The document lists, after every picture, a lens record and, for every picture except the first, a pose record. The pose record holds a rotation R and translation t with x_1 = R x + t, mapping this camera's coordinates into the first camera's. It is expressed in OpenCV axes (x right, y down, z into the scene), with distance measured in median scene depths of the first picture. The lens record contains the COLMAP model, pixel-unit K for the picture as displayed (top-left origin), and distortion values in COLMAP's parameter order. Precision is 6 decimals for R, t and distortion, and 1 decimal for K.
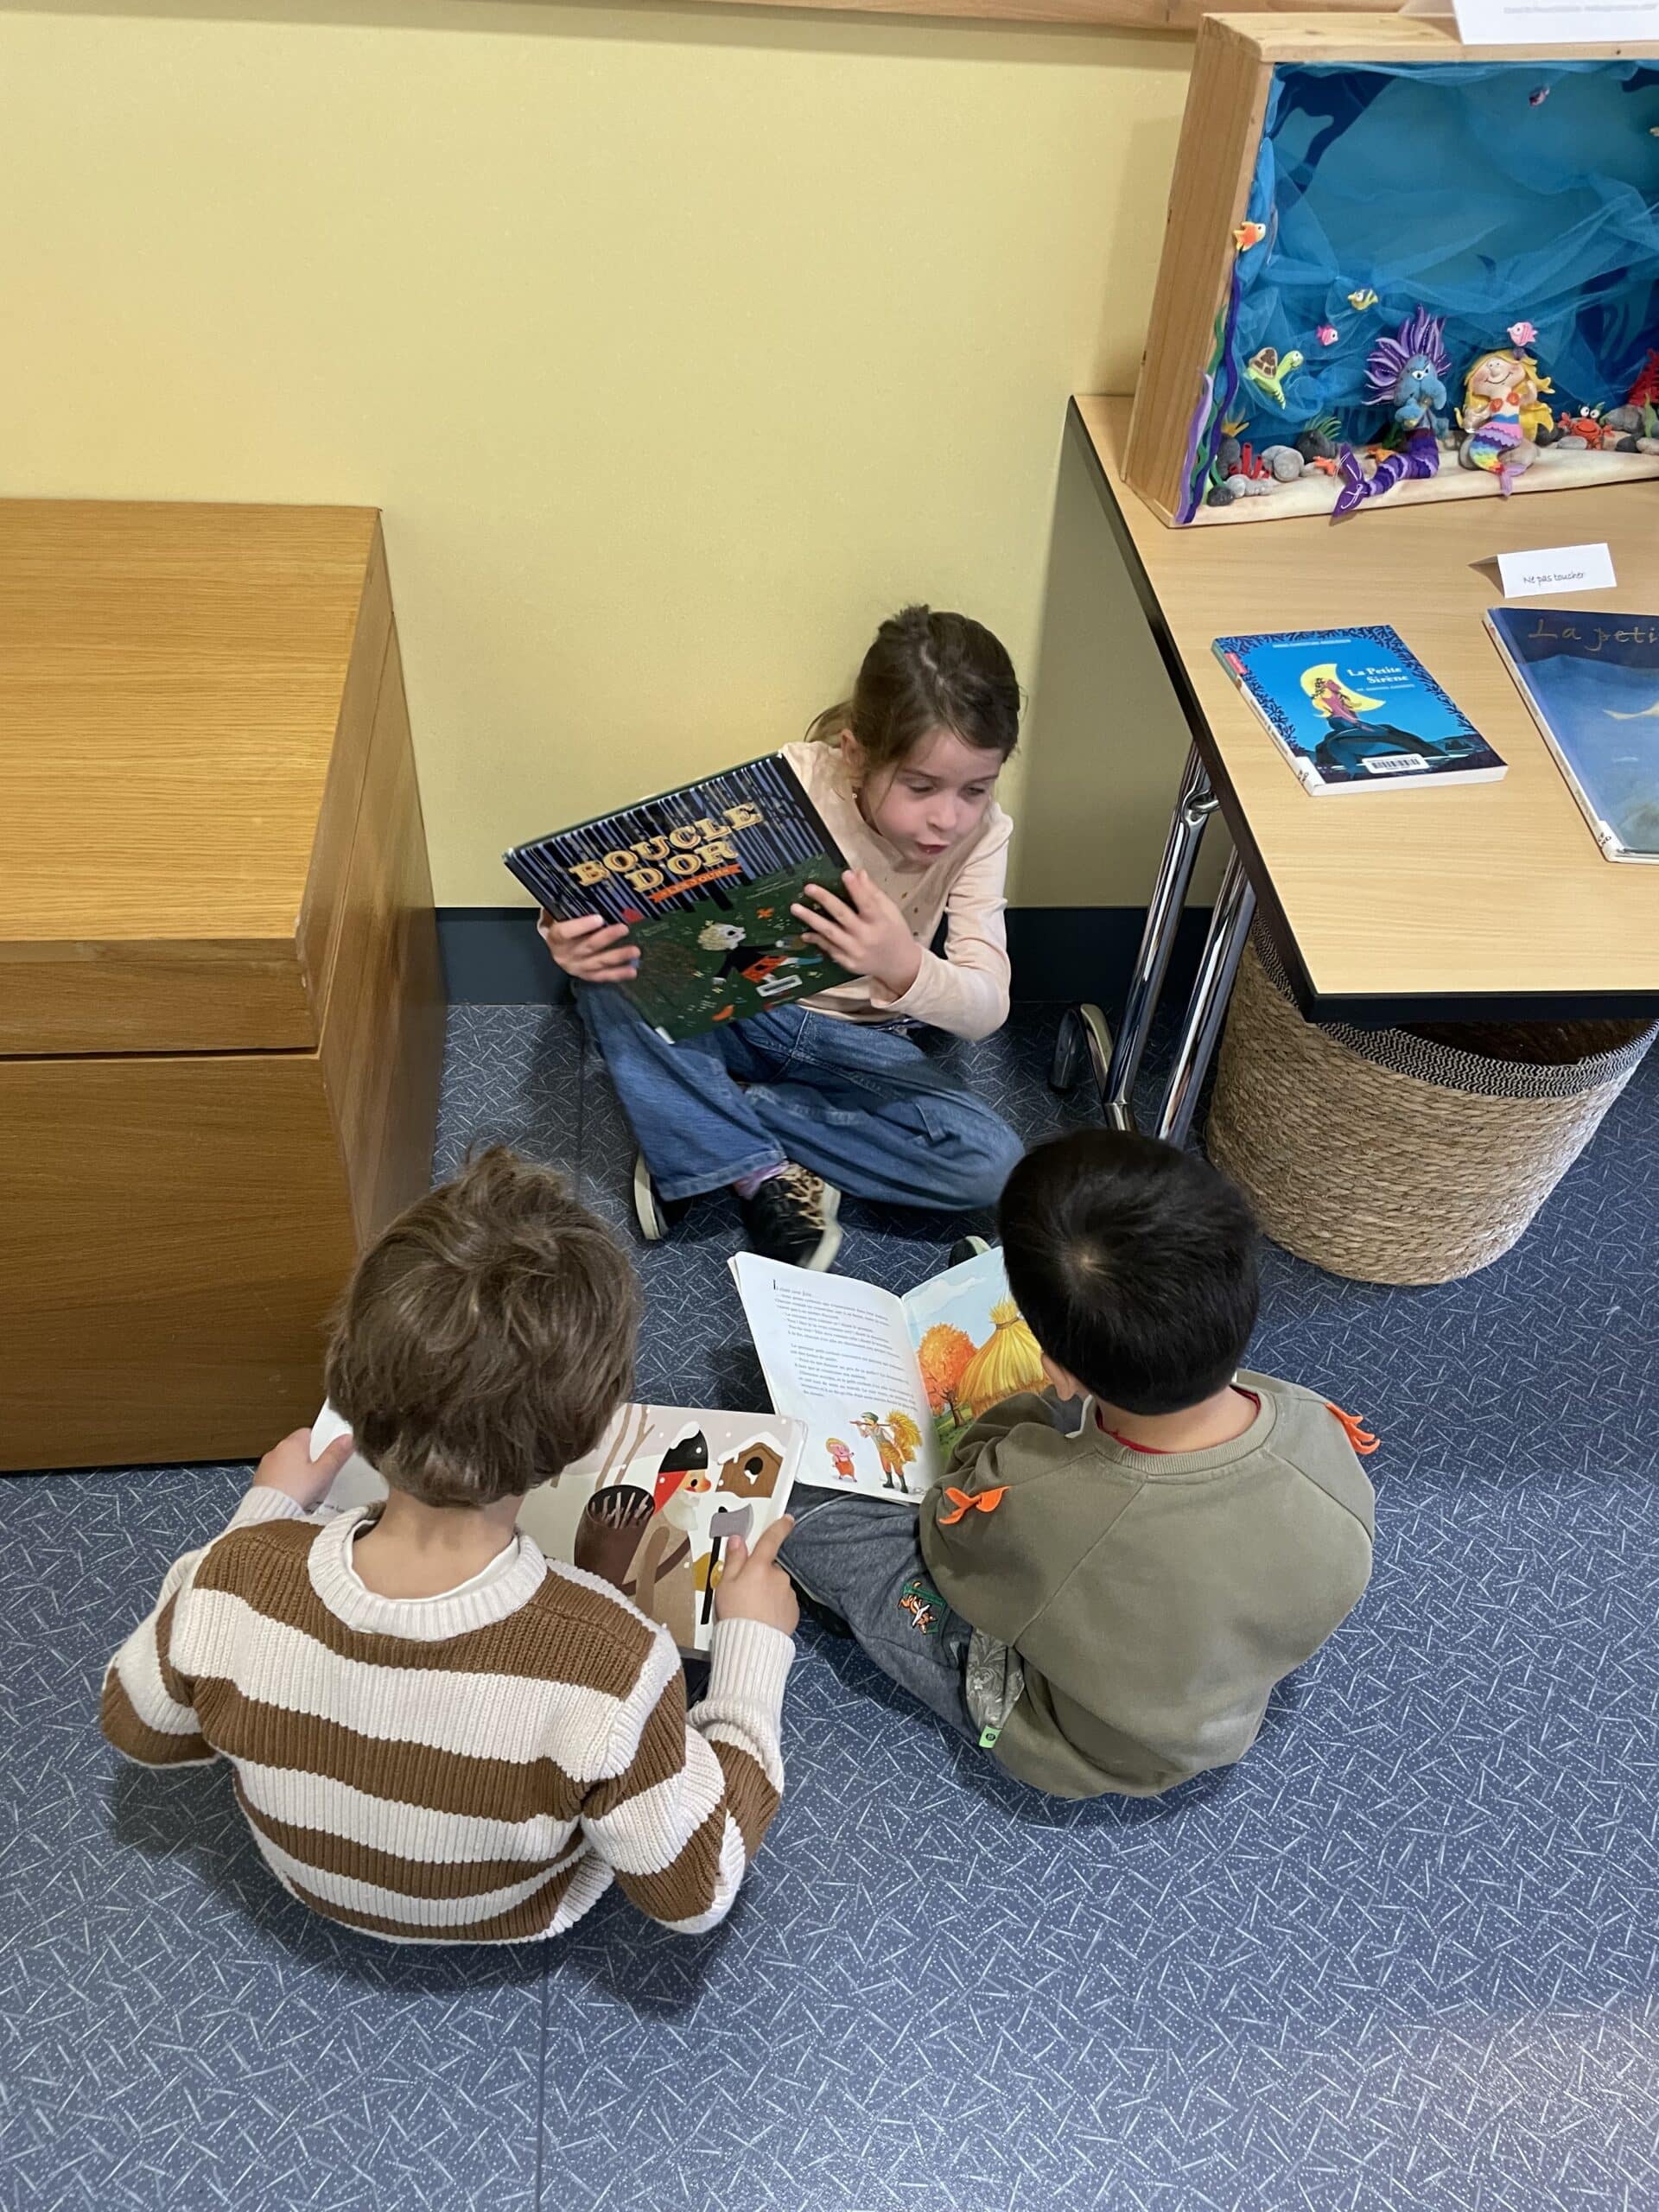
lens RADIAL K [[1683.0, 0, 836.5], [0, 1683.0, 1112.1], [0, 0, 1]] dist [0.085363, -0.117014]
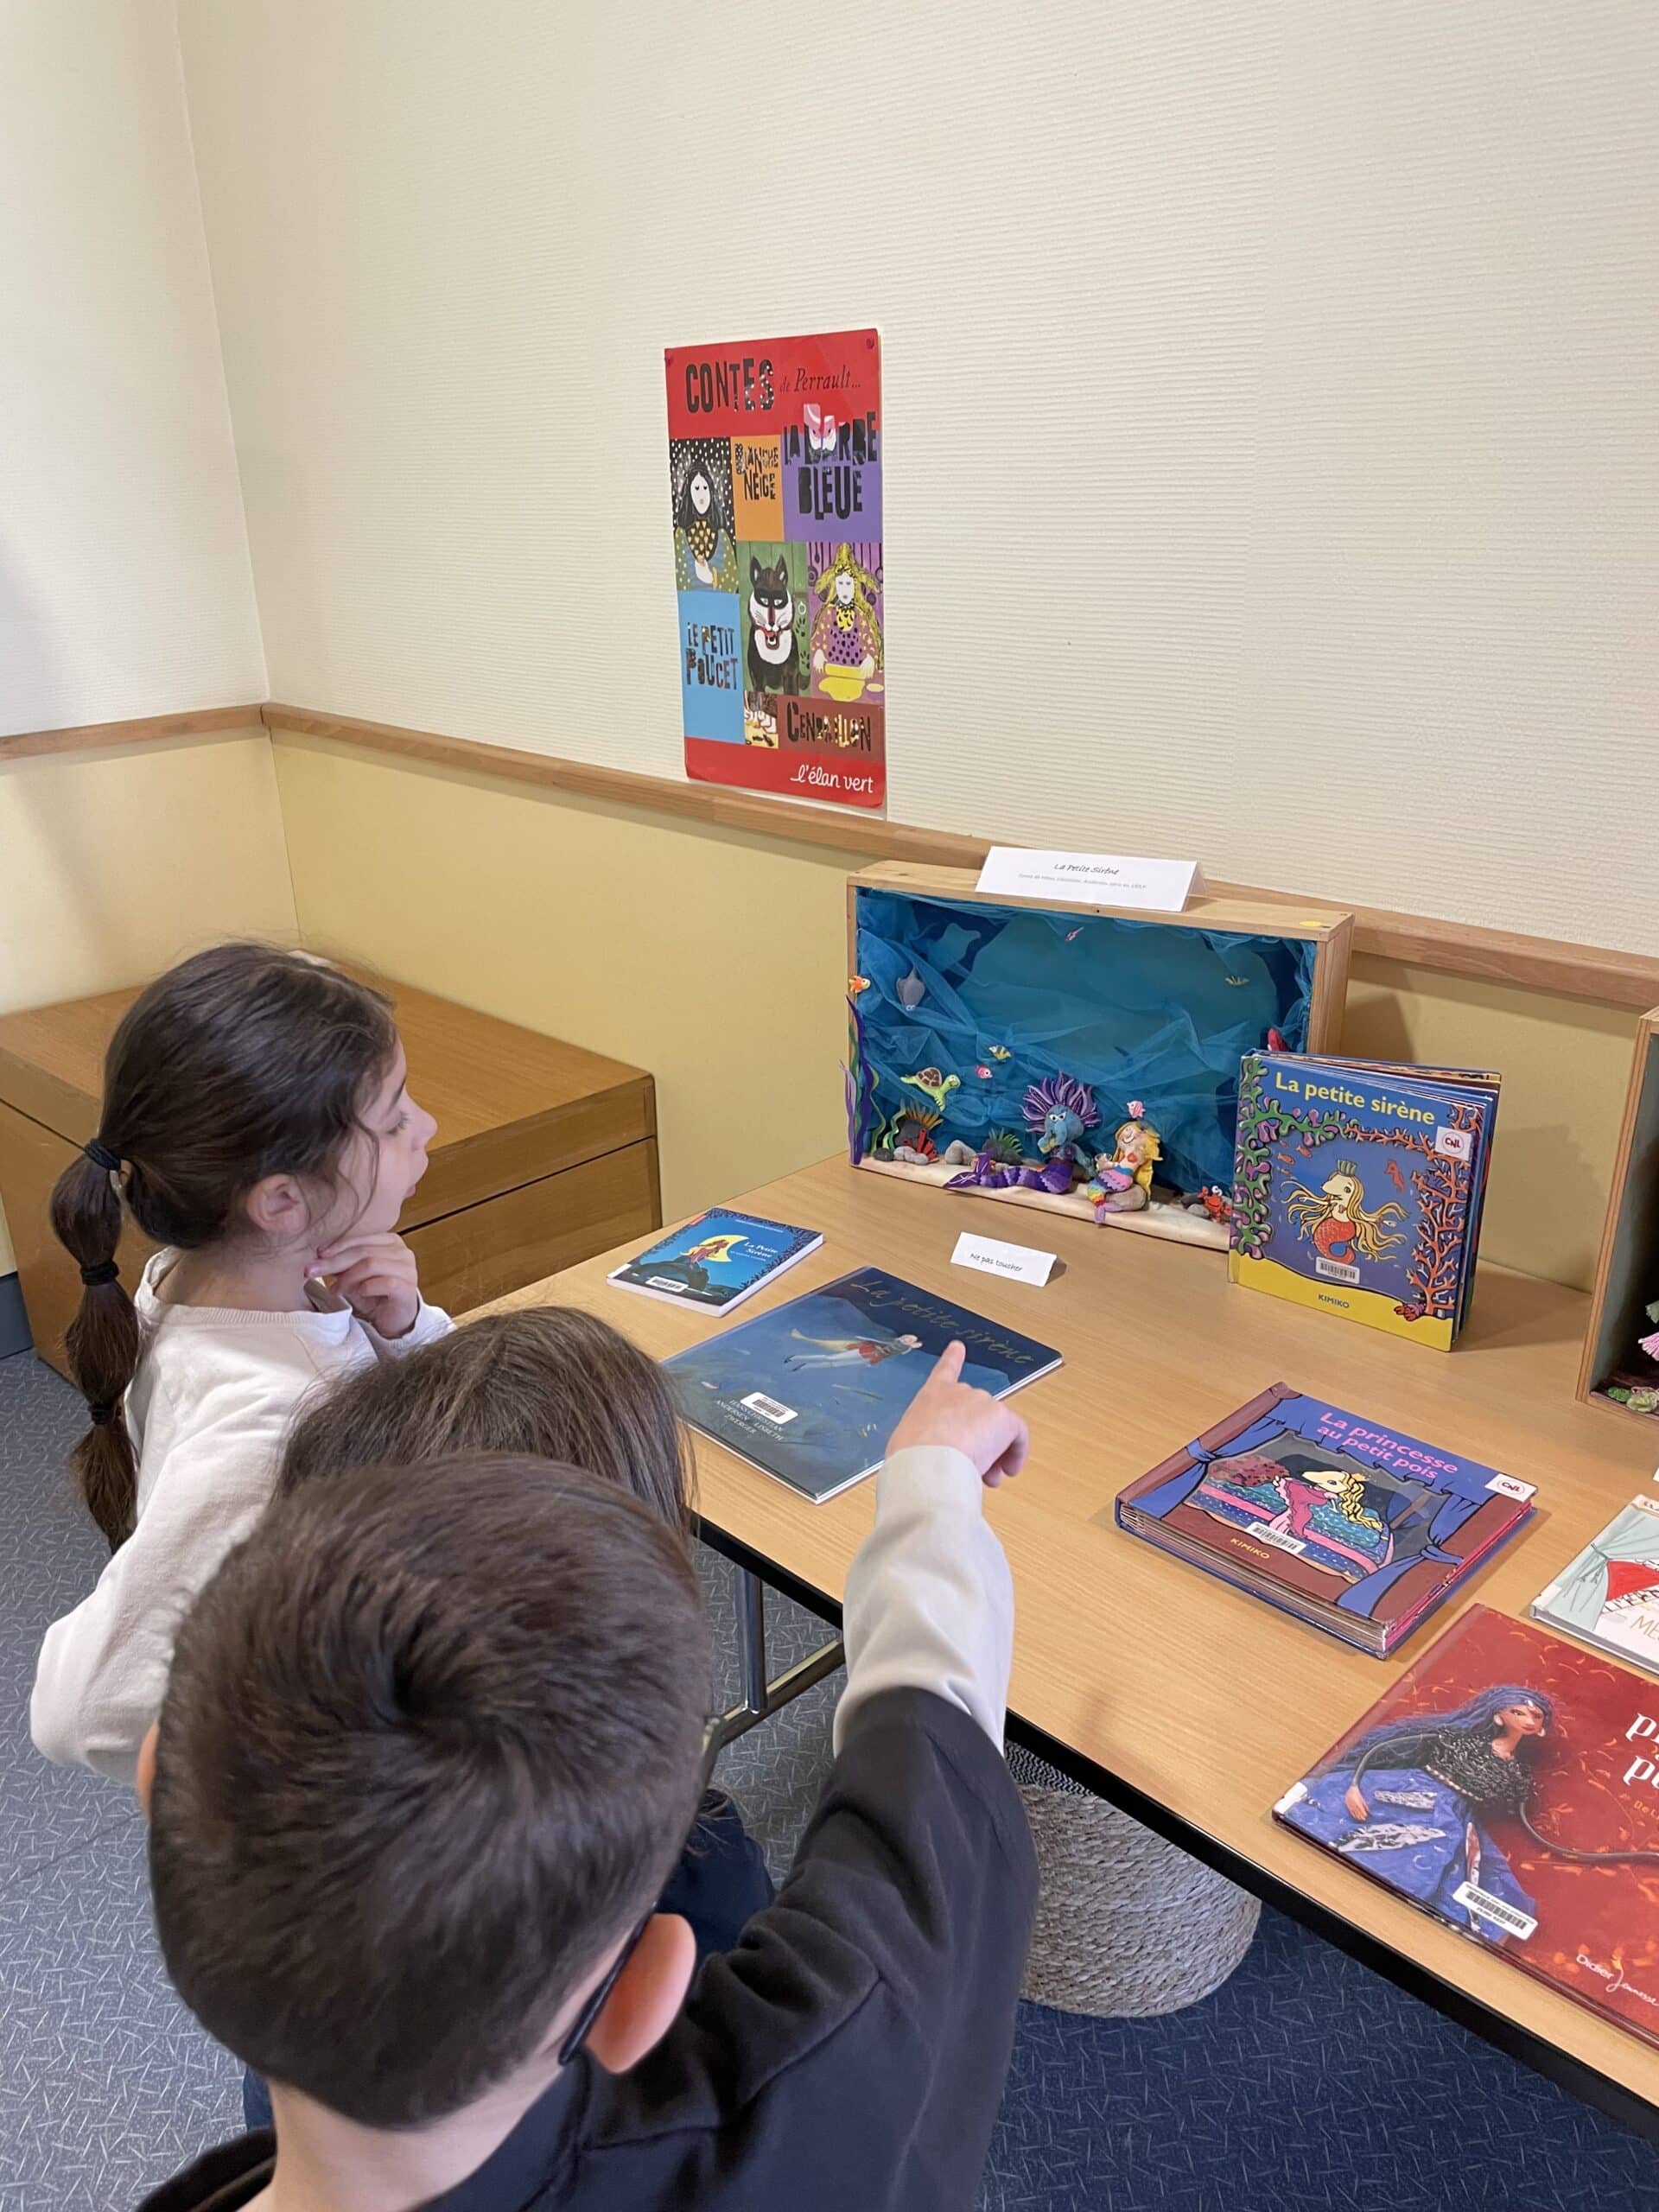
lens RADIAL K [[1683.0, 0, 790.7], [0, 1683.0, 1104.0], [0, 0, 1]] dist [0.085363, -0.117014]
pose [[0.635069, 0.208182, -0.743873, 1.222474], [-0.503151, 0.842173, -0.193865, -0.092584], [0.586110, 0.497399, 0.639585, 0.052424]]
